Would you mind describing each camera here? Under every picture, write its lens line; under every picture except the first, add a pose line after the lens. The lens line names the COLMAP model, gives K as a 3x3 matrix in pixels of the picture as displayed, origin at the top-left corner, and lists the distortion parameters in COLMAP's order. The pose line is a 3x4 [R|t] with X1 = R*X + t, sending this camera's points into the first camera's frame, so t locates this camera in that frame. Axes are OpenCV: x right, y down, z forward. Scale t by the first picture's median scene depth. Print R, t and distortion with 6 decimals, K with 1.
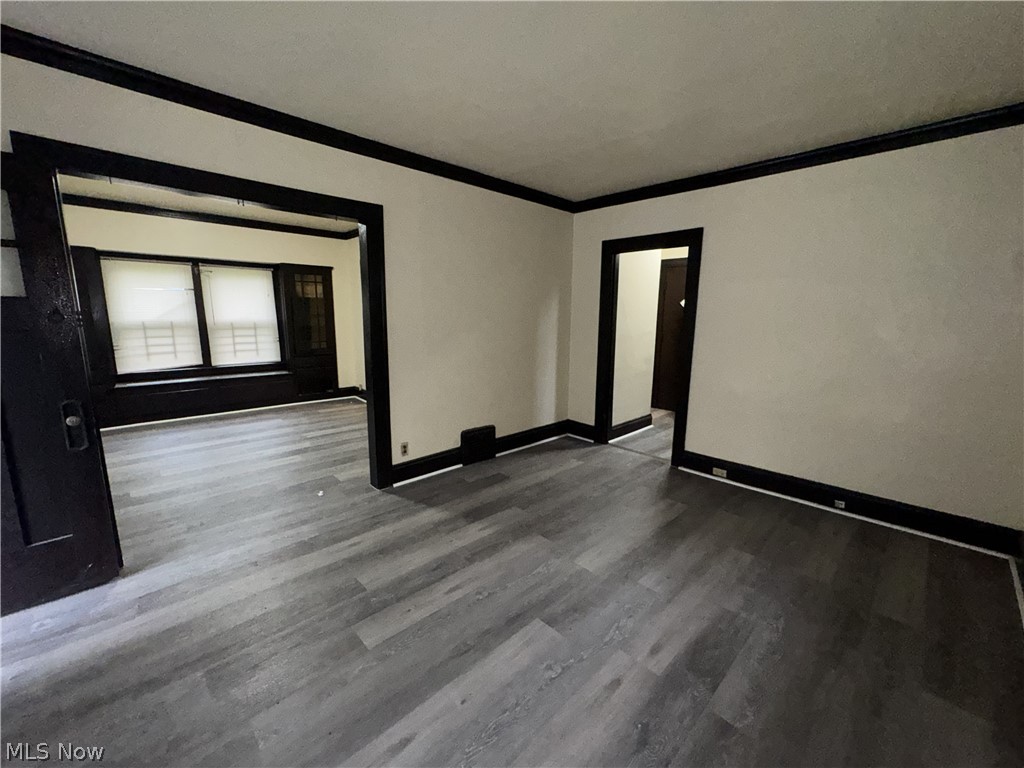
lens RADIAL K [[411.8, 0, 512.0], [0, 411.8, 384.0], [0, 0, 1]] dist [-0.001294, -0.000033]
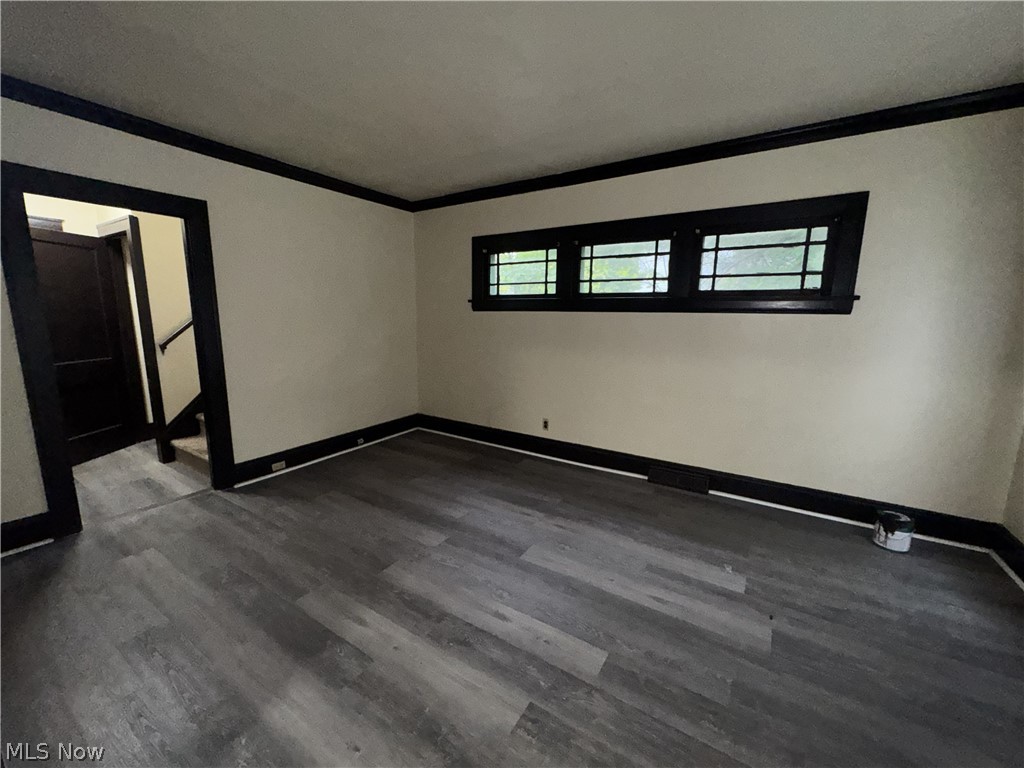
lens RADIAL K [[411.8, 0, 512.0], [0, 411.8, 384.0], [0, 0, 1]] dist [-0.001294, -0.000033]
pose [[-0.237933, -0.171536, 0.956014, -0.743880], [0.154876, 0.964987, 0.211691, -0.134246], [-0.958854, 0.198432, -0.203036, 0.868917]]
